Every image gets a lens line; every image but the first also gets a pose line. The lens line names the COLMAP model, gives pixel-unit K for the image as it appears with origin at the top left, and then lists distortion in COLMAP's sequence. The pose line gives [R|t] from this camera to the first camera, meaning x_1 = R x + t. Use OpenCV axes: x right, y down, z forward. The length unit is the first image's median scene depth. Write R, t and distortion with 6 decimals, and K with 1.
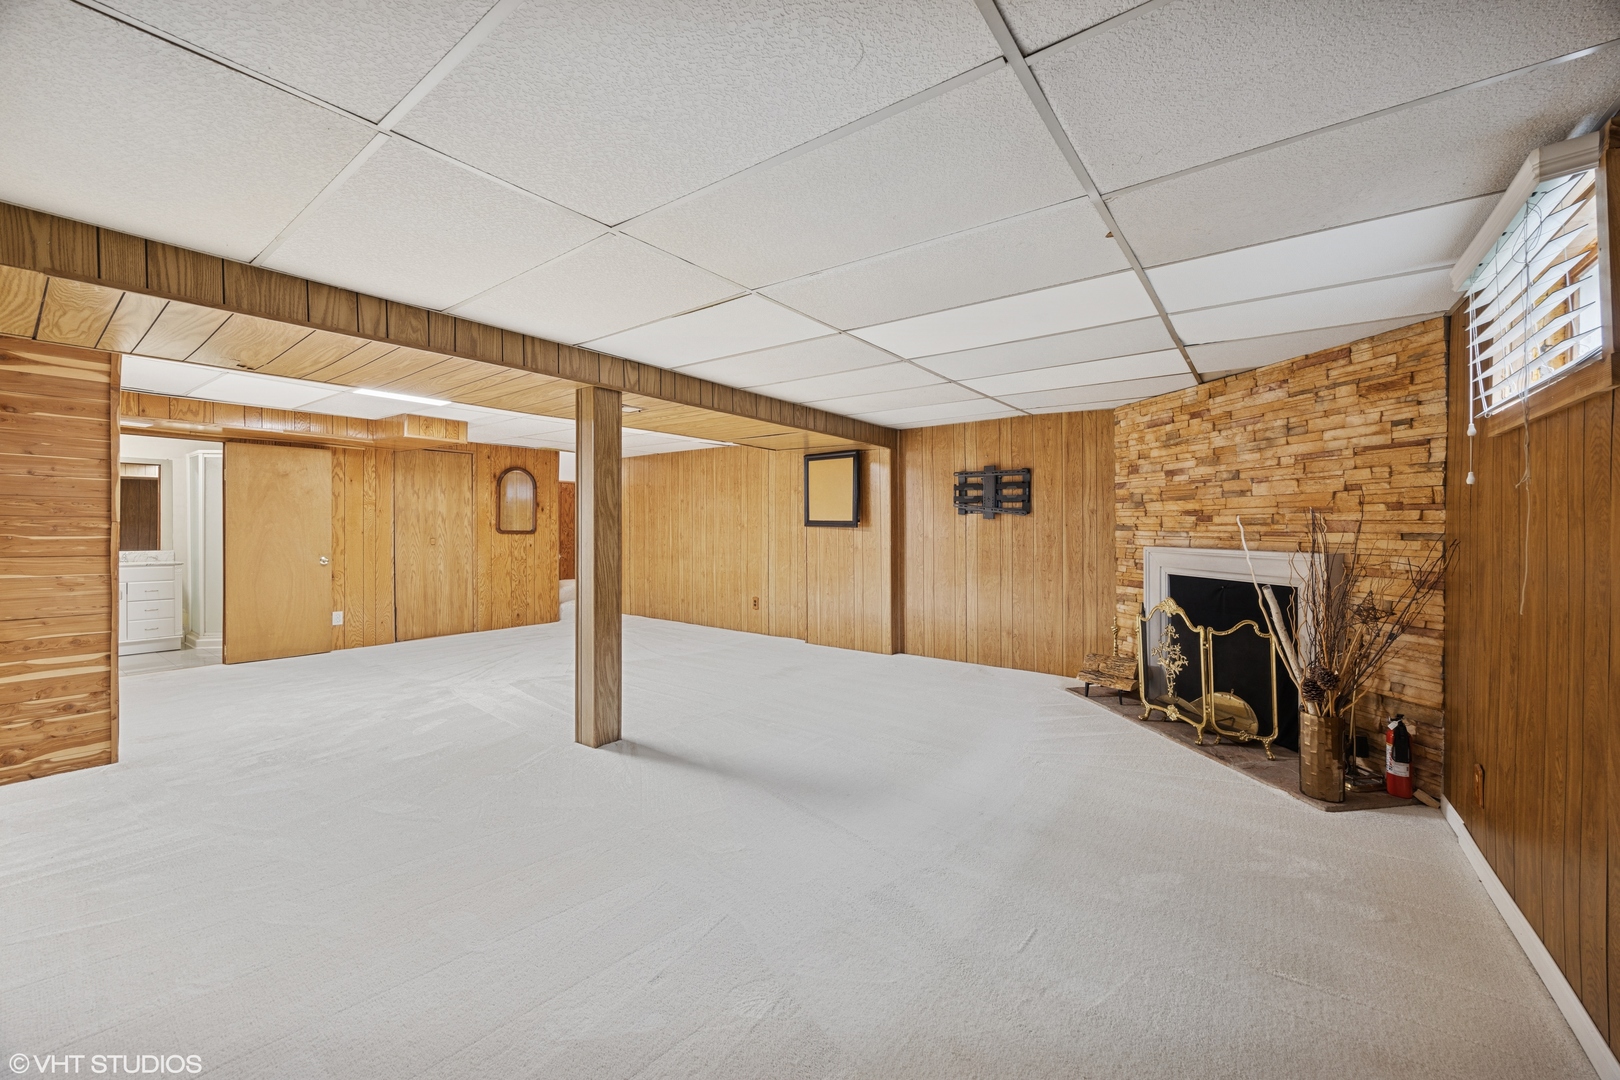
lens RADIAL K [[615.7, 0, 817.3], [0, 615.7, 533.7], [0, 0, 1]] dist [-0.012083, 0.001250]
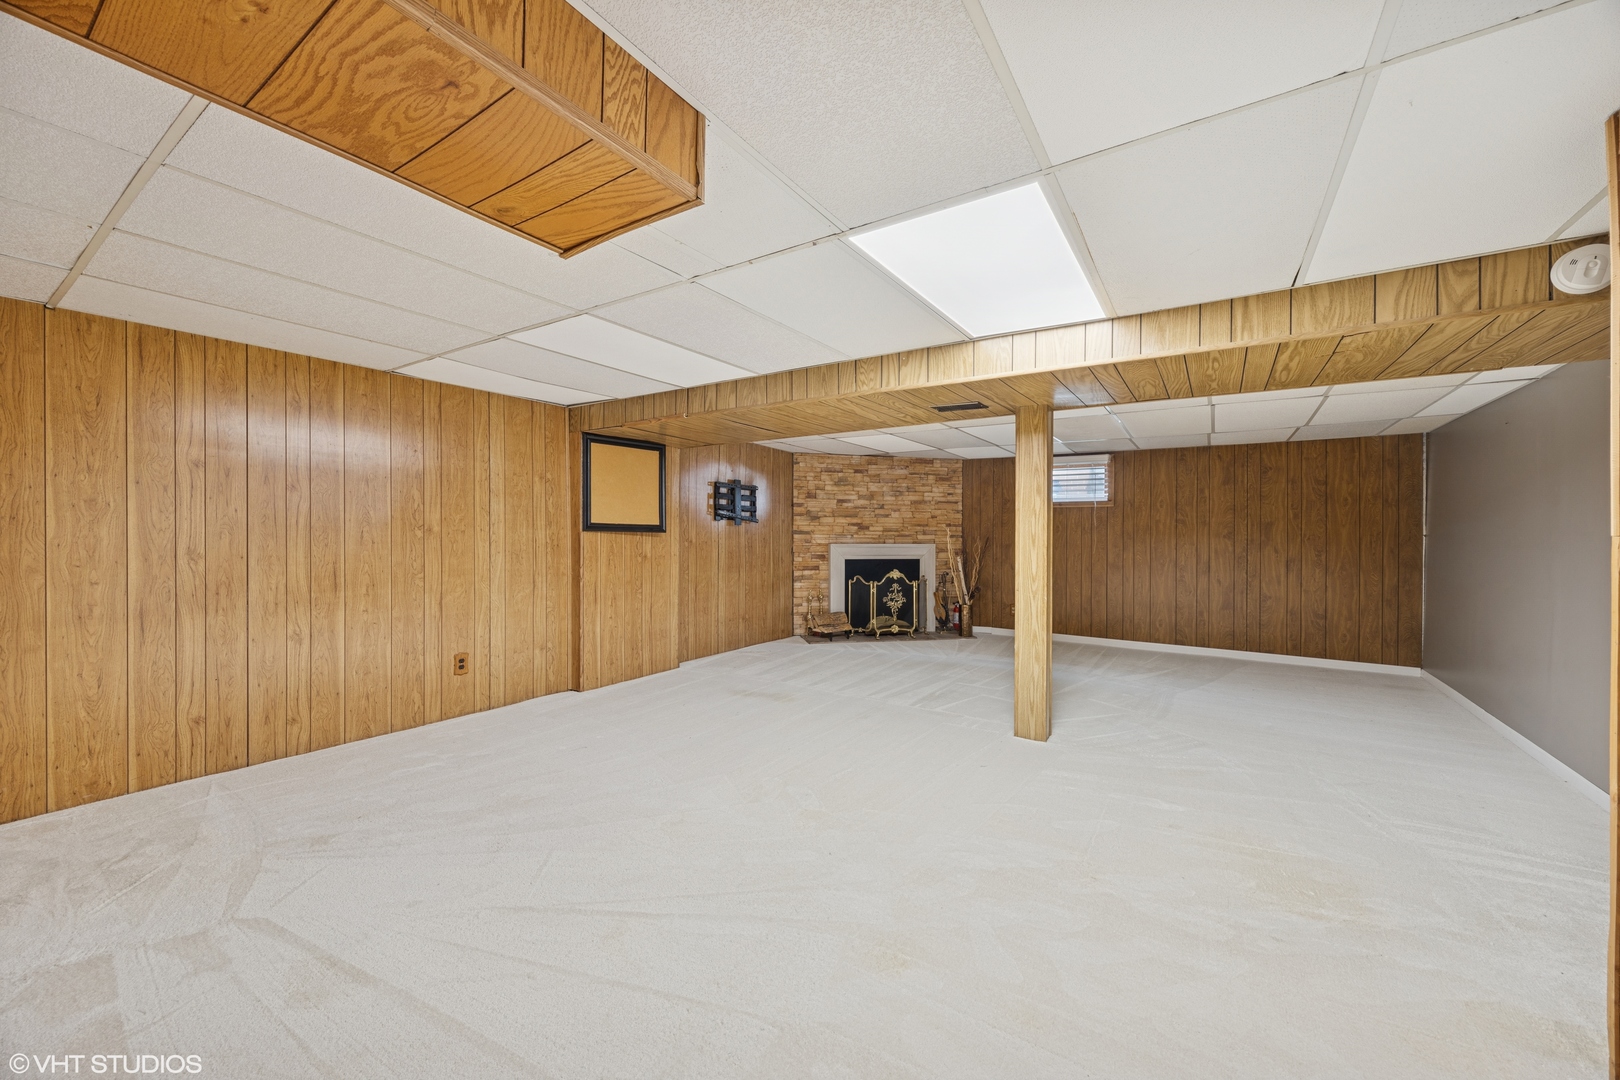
lens RADIAL K [[615.7, 0, 814.0], [0, 615.7, 532.2], [0, 0, 1]] dist [-0.012083, 0.001250]
pose [[-0.052033, -0.004005, 0.998637, -1.101489], [0.004803, 0.999979, 0.004261, -0.017904], [-0.998634, 0.005018, -0.052012, 1.112413]]
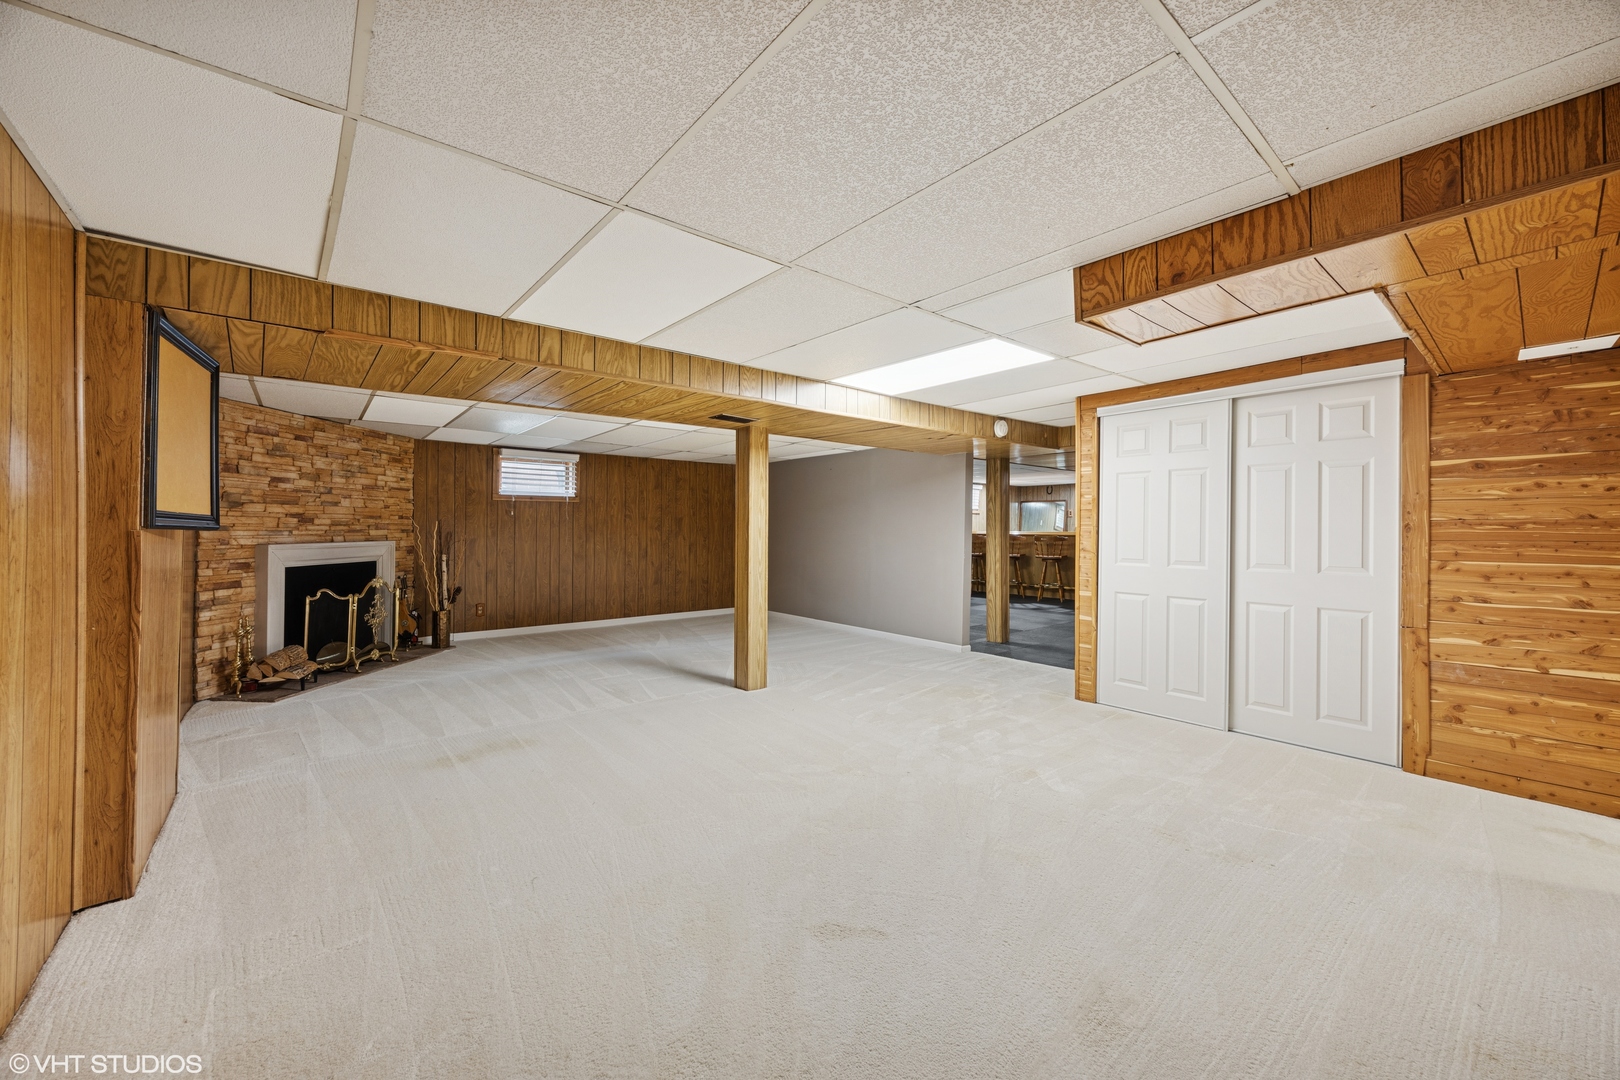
lens RADIAL K [[615.7, 0, 804.0], [0, 615.7, 518.7], [0, 0, 1]] dist [-0.012083, 0.001250]
pose [[-0.968518, -0.000784, 0.248943, -0.633239], [-0.001109, 0.999999, -0.001166, -0.024900], [-0.248942, -0.001405, -0.968517, 1.773058]]
